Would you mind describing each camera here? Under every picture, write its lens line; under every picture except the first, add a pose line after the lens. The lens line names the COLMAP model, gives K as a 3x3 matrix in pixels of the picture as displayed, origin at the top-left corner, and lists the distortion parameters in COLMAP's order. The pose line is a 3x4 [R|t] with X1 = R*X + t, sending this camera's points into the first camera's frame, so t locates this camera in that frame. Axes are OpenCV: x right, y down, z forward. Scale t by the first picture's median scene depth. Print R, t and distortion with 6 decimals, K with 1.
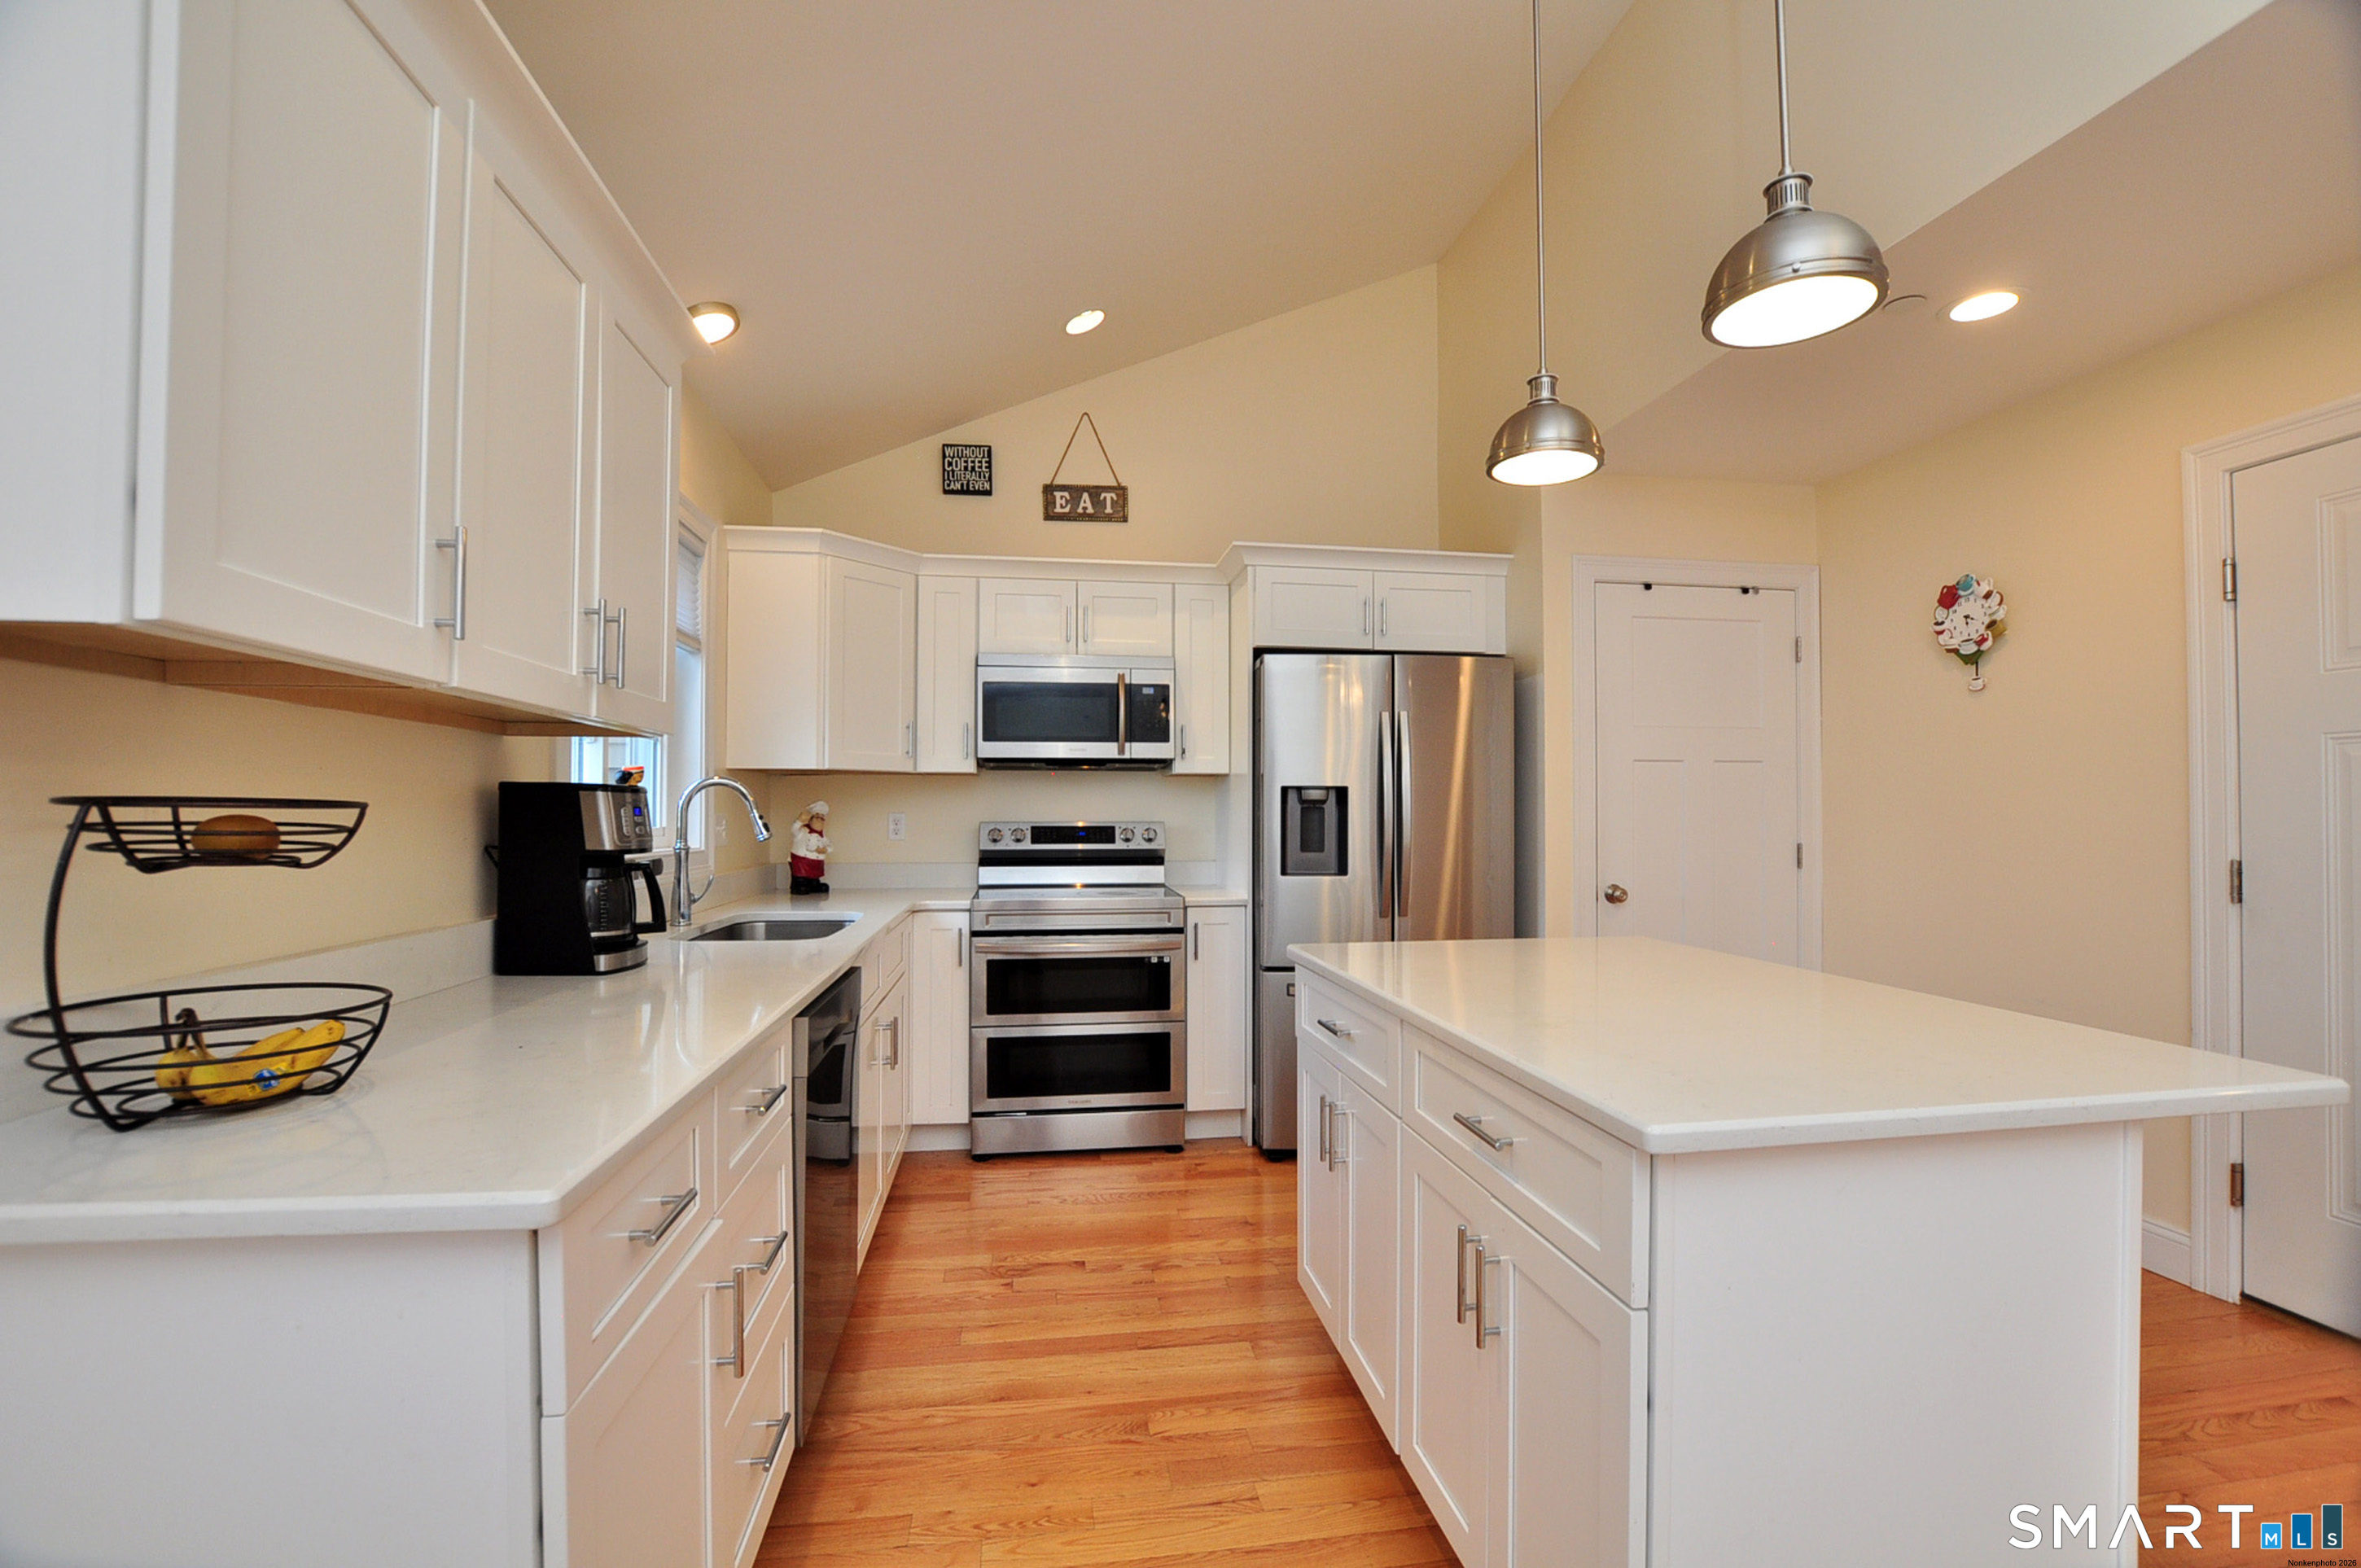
lens RADIAL K [[1042.8, 0, 1176.8], [0, 1042.8, 798.5], [0, 0, 1]] dist [-0.032924, 0.002639]
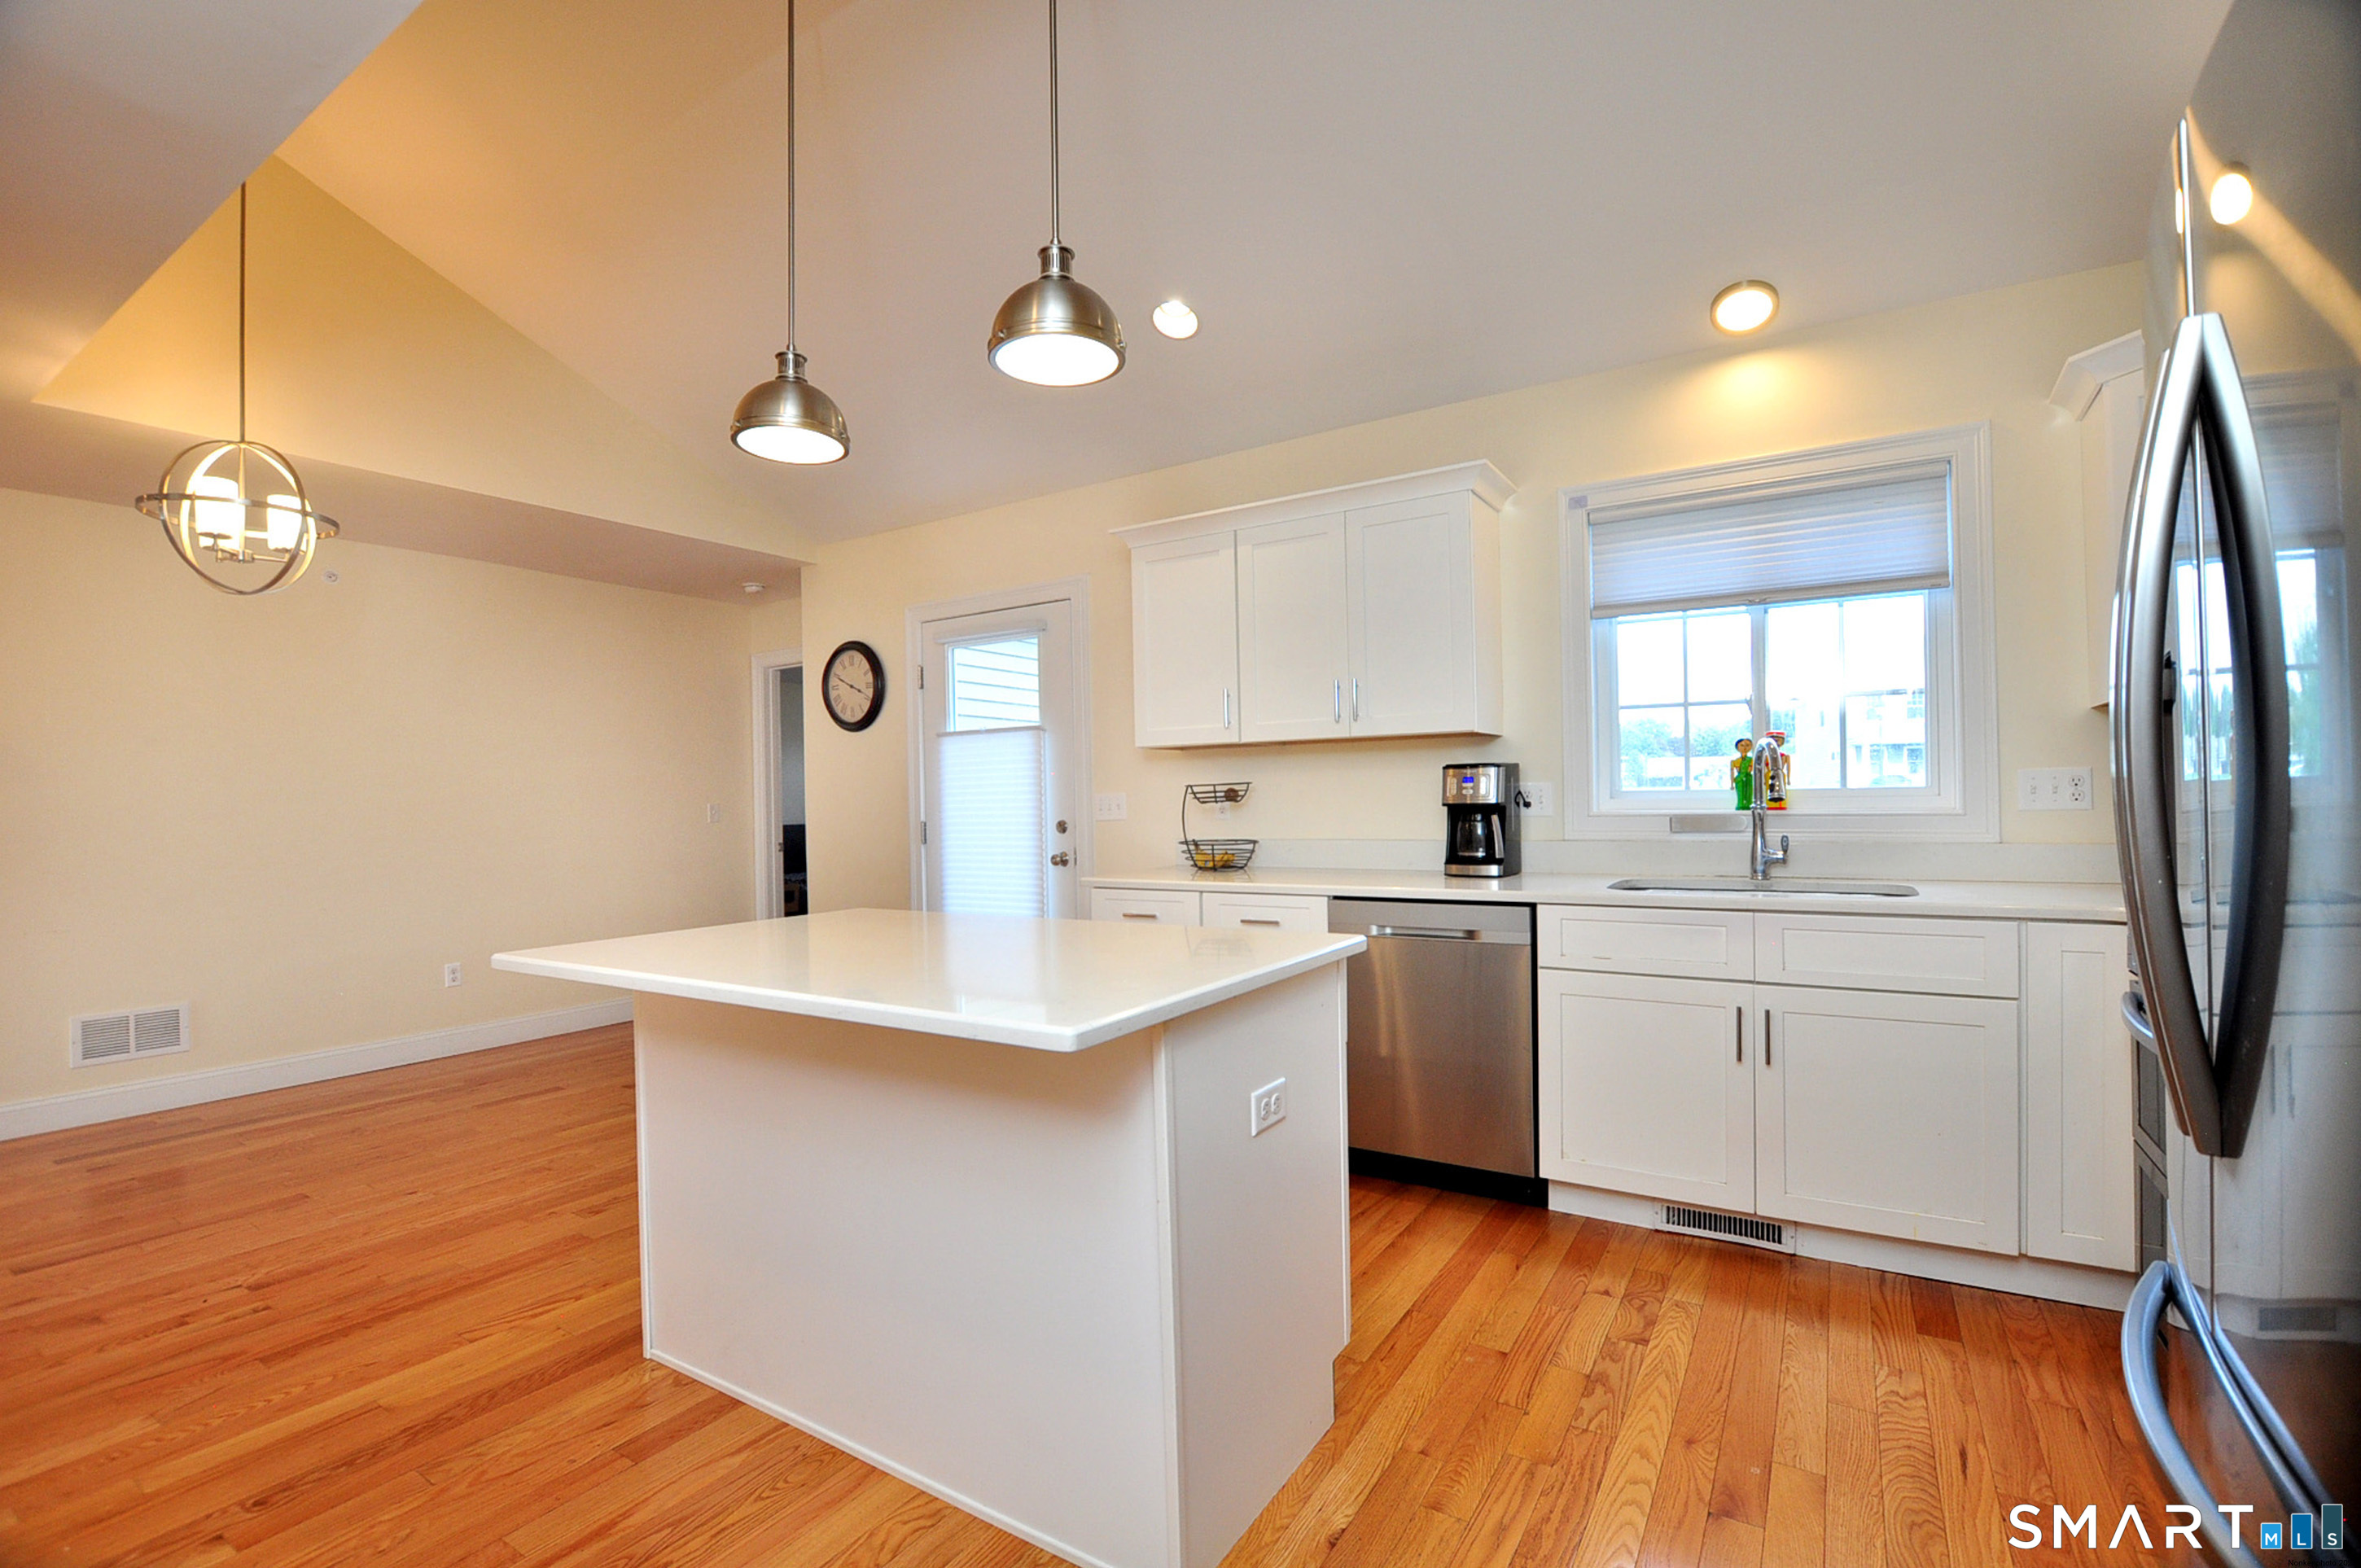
lens RADIAL K [[1042.8, 0, 1185.9], [0, 1042.8, 793.6], [0, 0, 1]] dist [-0.032924, 0.002639]
pose [[-0.648884, 0.007052, -0.760855, 0.539376], [0.028276, 0.999490, -0.014851, 0.024234], [0.760362, -0.031150, -0.648752, 0.935413]]
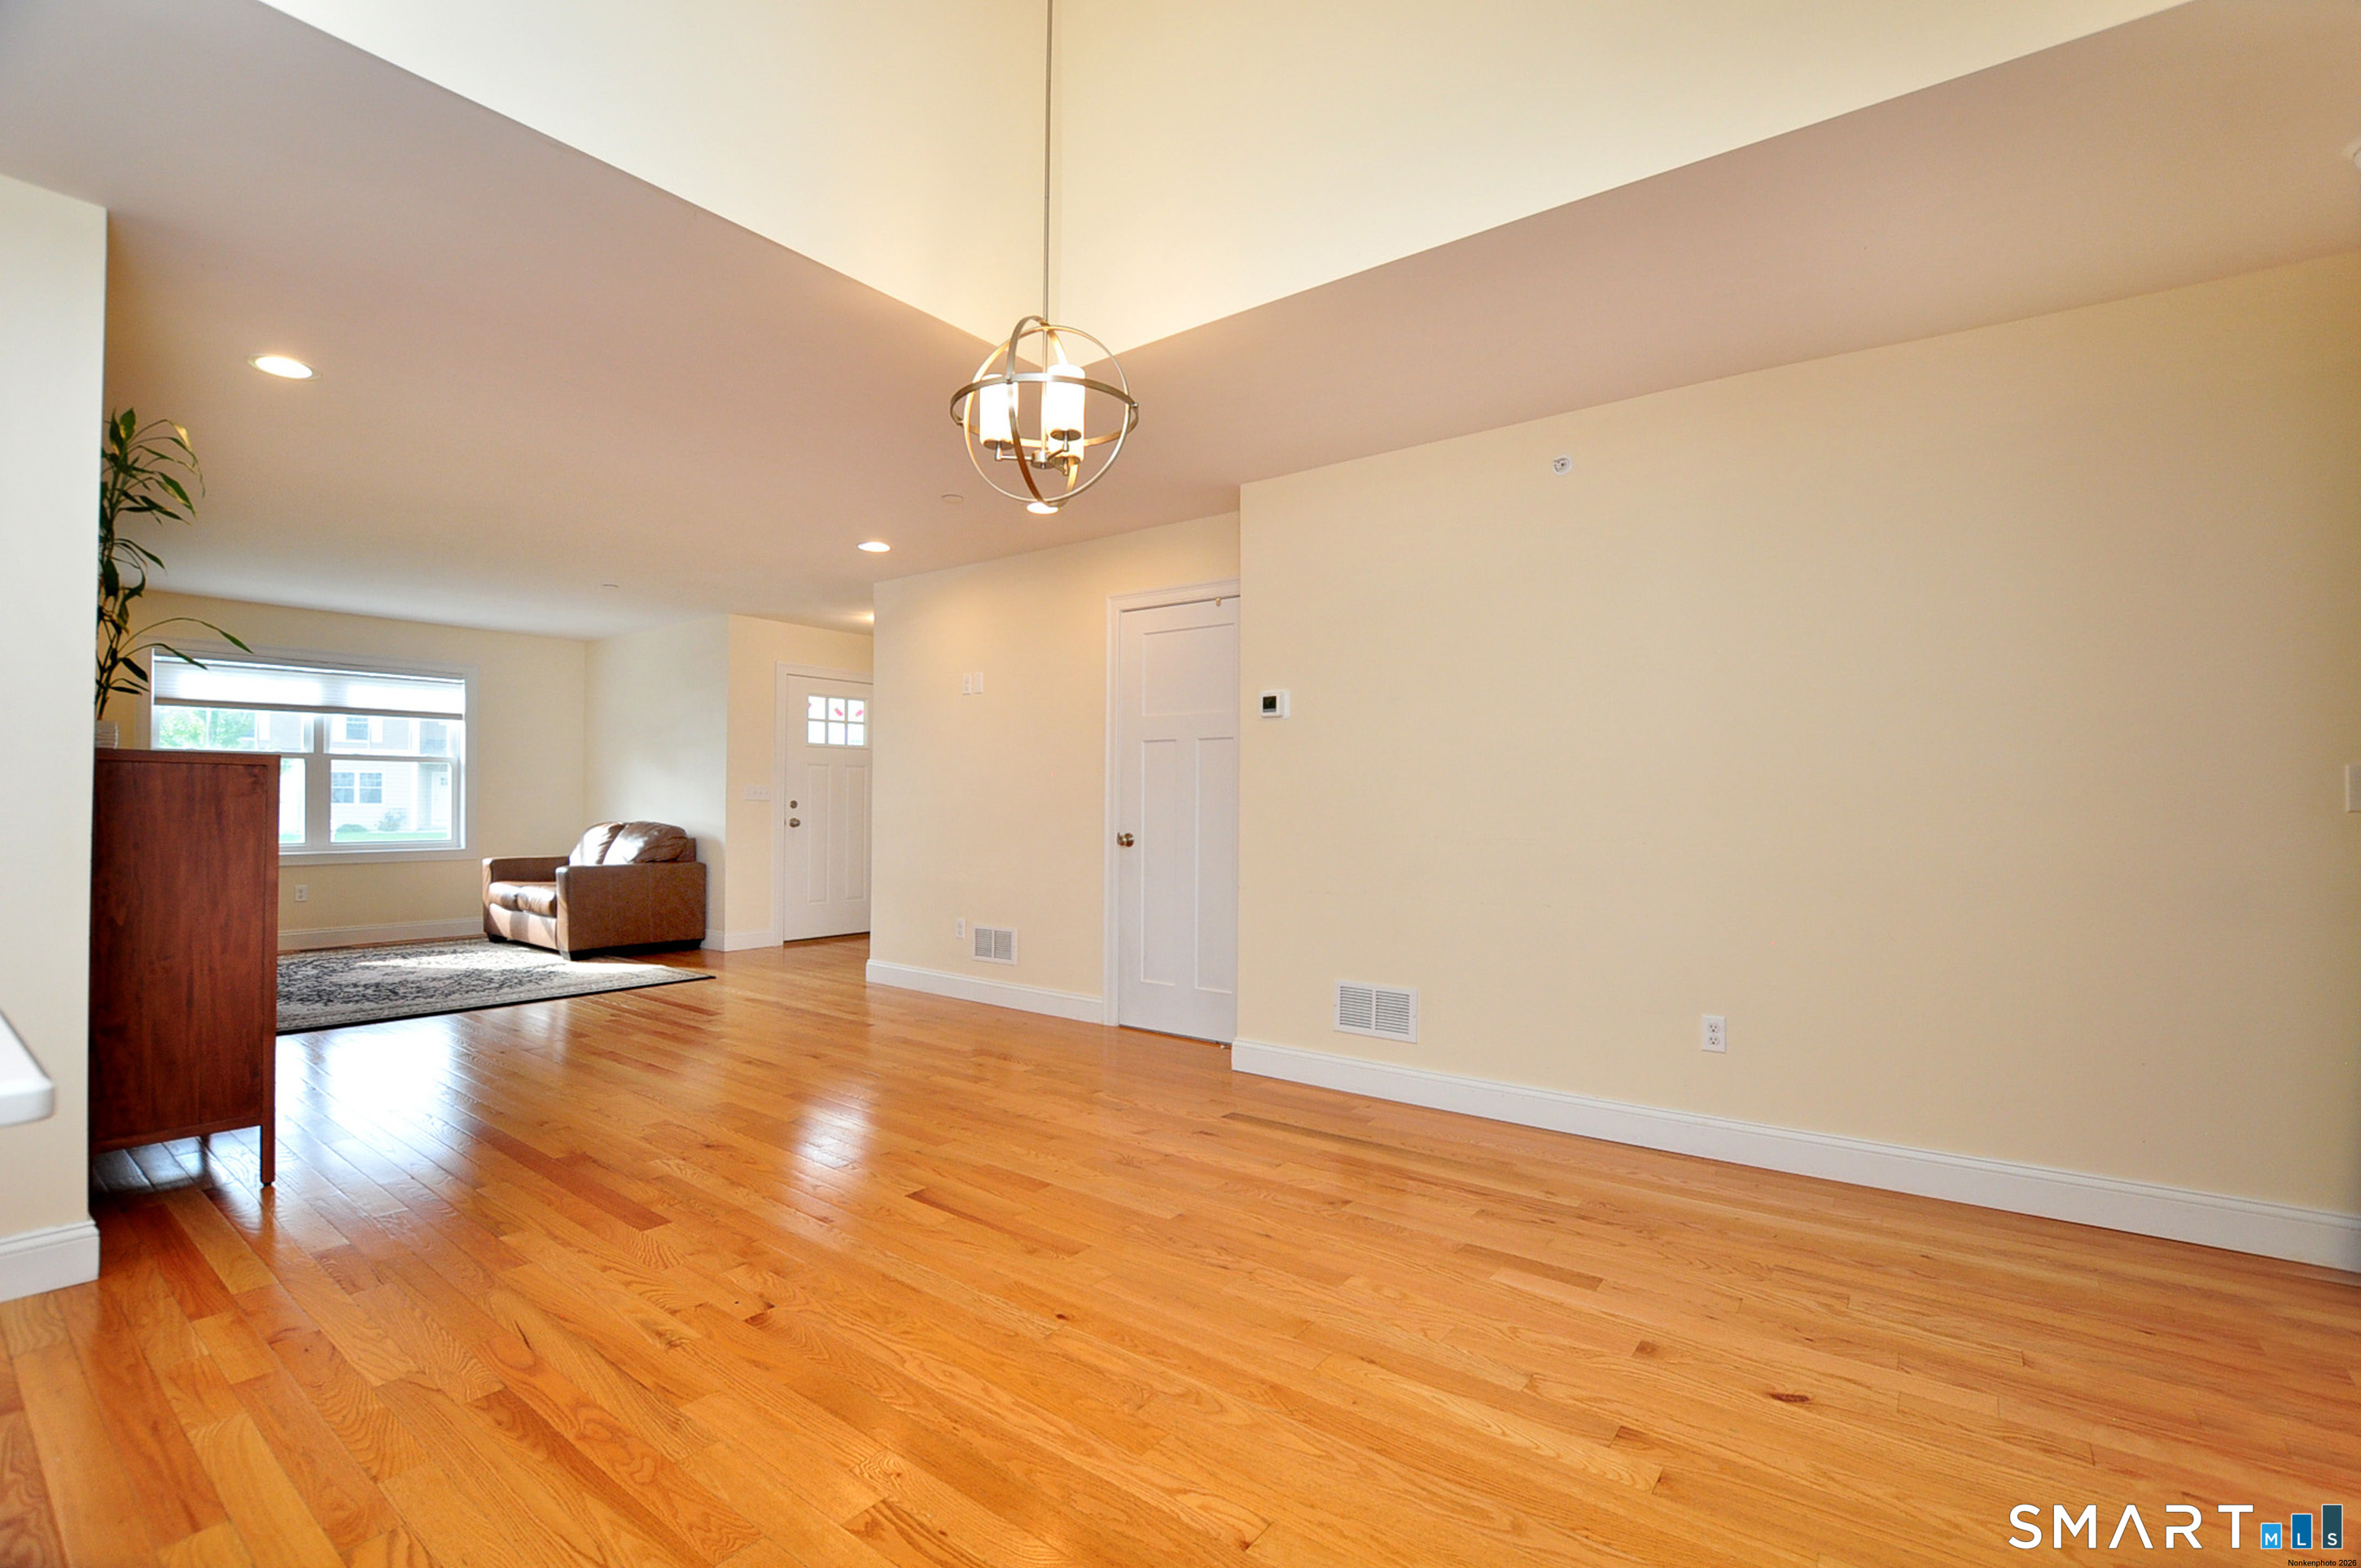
lens RADIAL K [[1042.8, 0, 1178.9], [0, 1042.8, 783.5], [0, 0, 1]] dist [-0.032924, 0.002639]
pose [[-0.701986, 0.010719, 0.712110, -0.148883], [-0.013611, 0.999502, -0.028462, 0.037321], [-0.712060, -0.029673, -0.701491, 0.265756]]
